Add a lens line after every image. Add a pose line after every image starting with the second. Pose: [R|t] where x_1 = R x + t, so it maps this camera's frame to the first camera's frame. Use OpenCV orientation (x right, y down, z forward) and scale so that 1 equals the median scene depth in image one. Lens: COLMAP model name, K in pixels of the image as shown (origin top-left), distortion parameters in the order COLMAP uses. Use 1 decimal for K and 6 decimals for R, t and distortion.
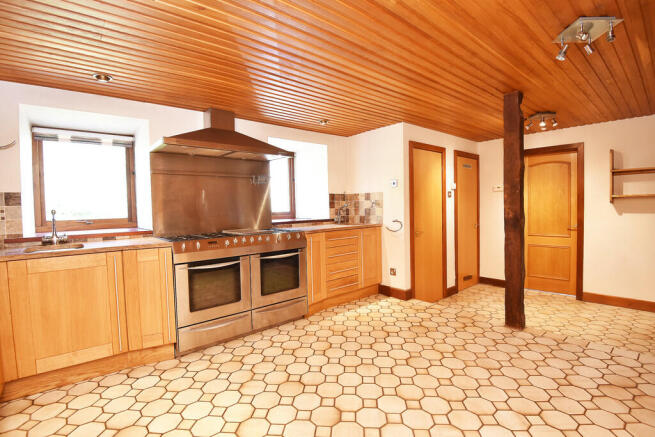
lens RADIAL K [[307.6, 0, 327.5], [0, 307.6, 218.5], [0, 0, 1]] dist [-0.042258, 0.000039]
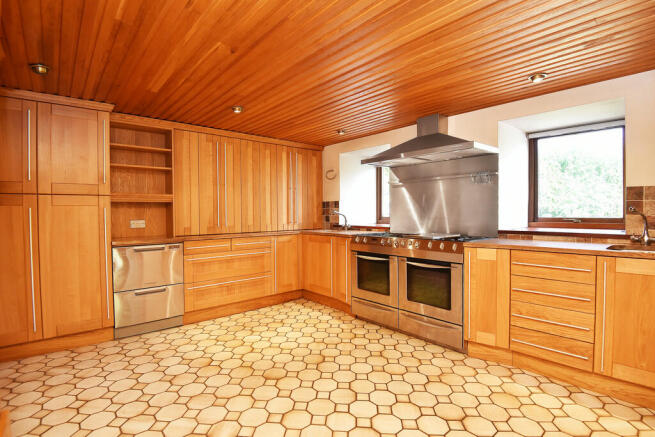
lens RADIAL K [[319.7, 0, 327.5], [0, 319.7, 218.5], [0, 0, 1]] dist [-0.000439, -0.000378]
pose [[0.019403, 0.045433, -0.998779, 0.811668], [-0.034879, 0.998390, 0.044738, -0.049686], [0.999203, 0.033968, 0.020956, 0.709242]]
